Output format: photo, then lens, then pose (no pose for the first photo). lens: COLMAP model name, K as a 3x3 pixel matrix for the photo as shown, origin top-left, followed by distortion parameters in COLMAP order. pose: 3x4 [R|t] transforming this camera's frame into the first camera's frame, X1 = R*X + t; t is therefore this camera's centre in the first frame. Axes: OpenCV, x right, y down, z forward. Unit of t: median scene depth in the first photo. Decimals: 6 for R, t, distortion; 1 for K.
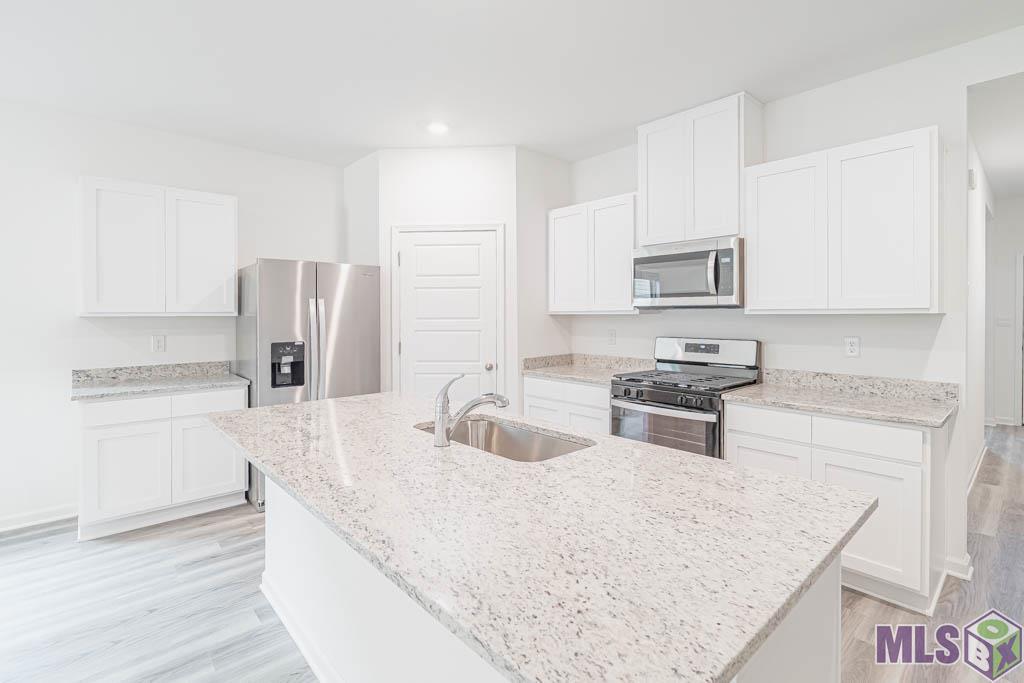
lens RADIAL K [[477.7, 0, 497.5], [0, 477.7, 312.8], [0, 0, 1]] dist [-0.005331, -0.000764]
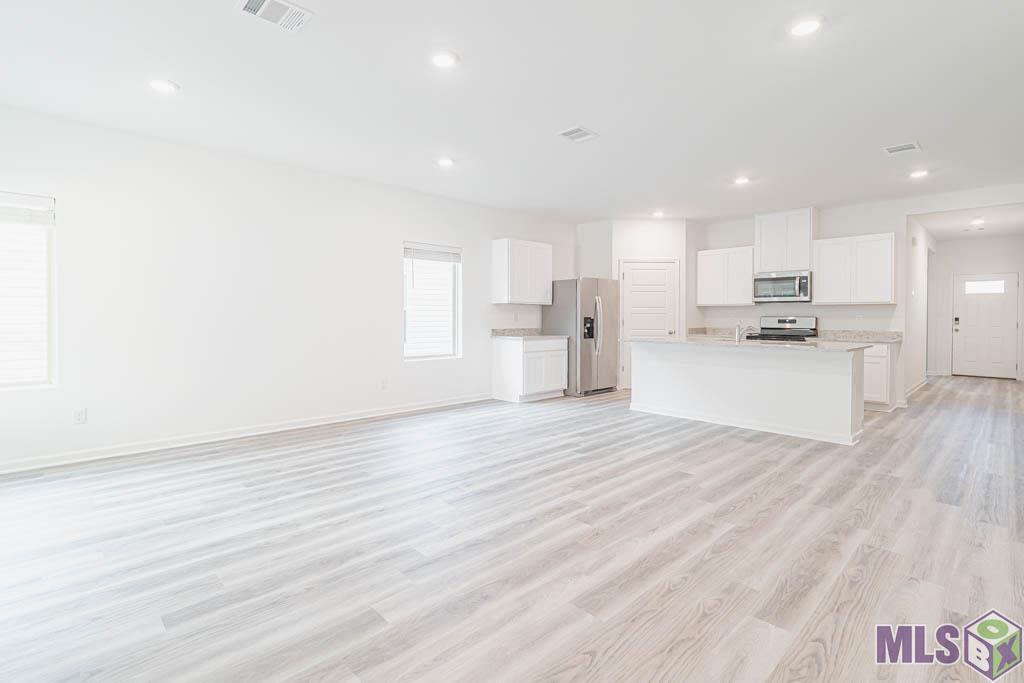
lens RADIAL K [[477.7, 0, 486.8], [0, 477.7, 312.1], [0, 0, 1]] dist [-0.005331, -0.000764]
pose [[0.999890, 0.009537, 0.011386, -0.951429], [-0.009465, 0.999935, -0.006369, 0.060204], [-0.011446, 0.006261, 0.999915, -1.127371]]
